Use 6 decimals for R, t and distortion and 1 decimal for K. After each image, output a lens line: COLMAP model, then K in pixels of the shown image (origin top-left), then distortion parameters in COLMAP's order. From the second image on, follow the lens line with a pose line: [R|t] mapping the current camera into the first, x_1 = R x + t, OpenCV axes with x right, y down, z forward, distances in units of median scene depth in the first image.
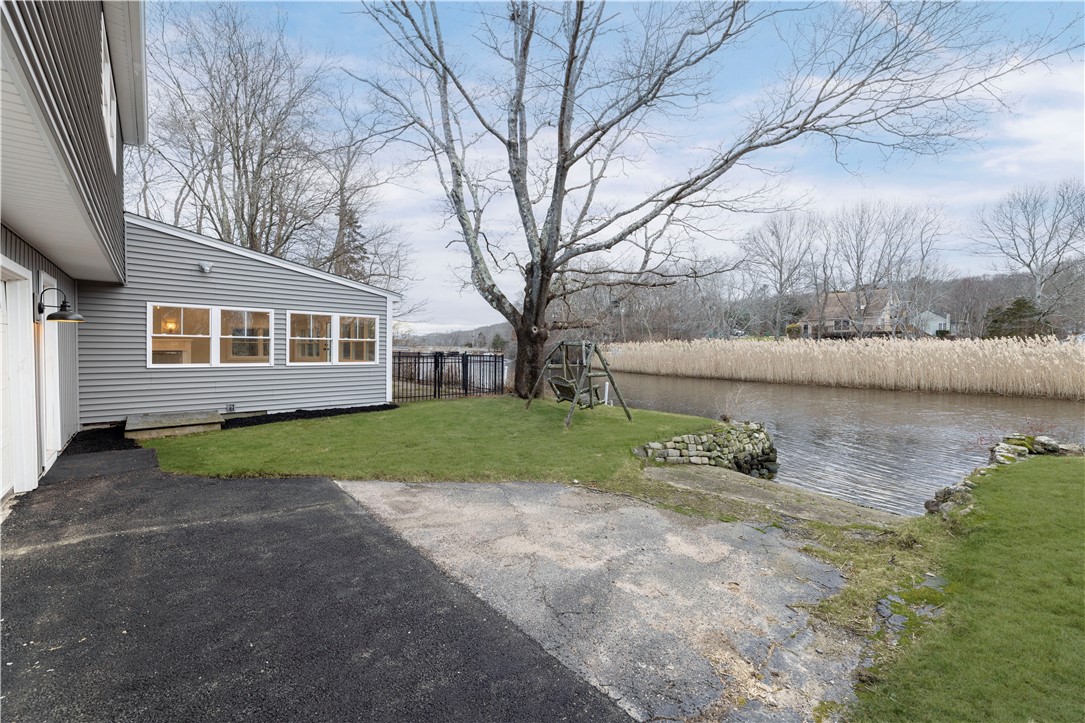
lens RADIAL K [[437.0, 0, 535.3], [0, 437.0, 355.1], [0, 0, 1]] dist [-0.000422, -0.000409]
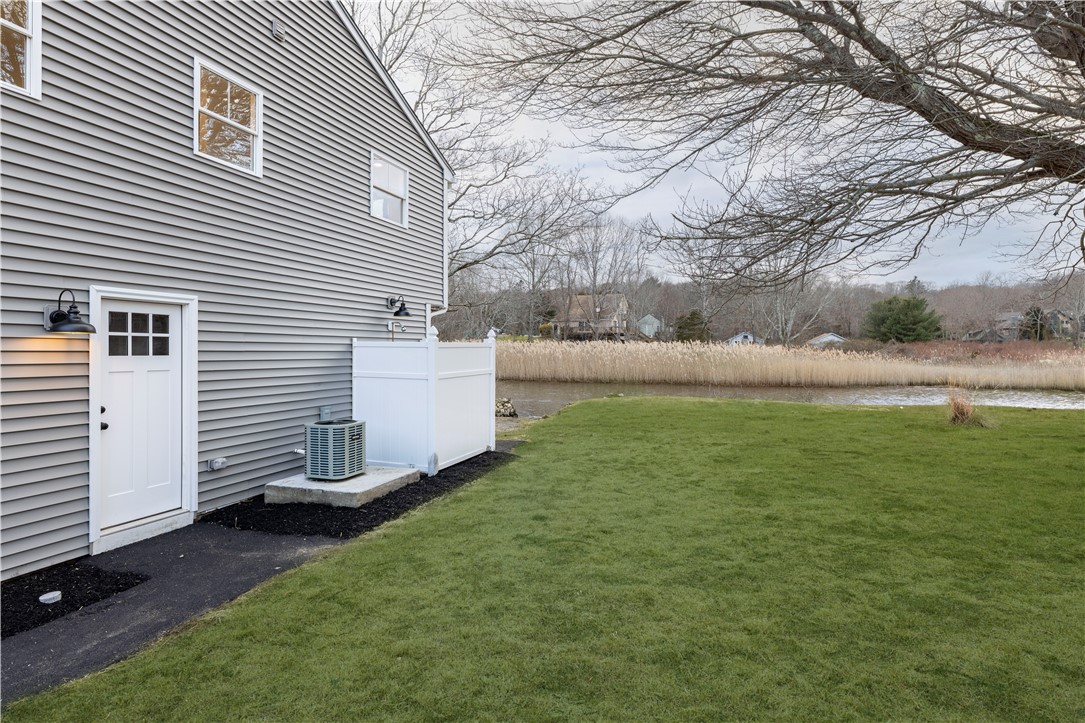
lens RADIAL K [[565.7, 0, 527.9], [0, 565.7, 335.8], [0, 0, 1]] dist [0.000024, 0.000009]
pose [[0.881228, 0.008602, 0.472613, -0.489101], [0.008226, 0.999404, -0.033528, -0.007296], [-0.472620, 0.033433, 0.880632, -1.042616]]
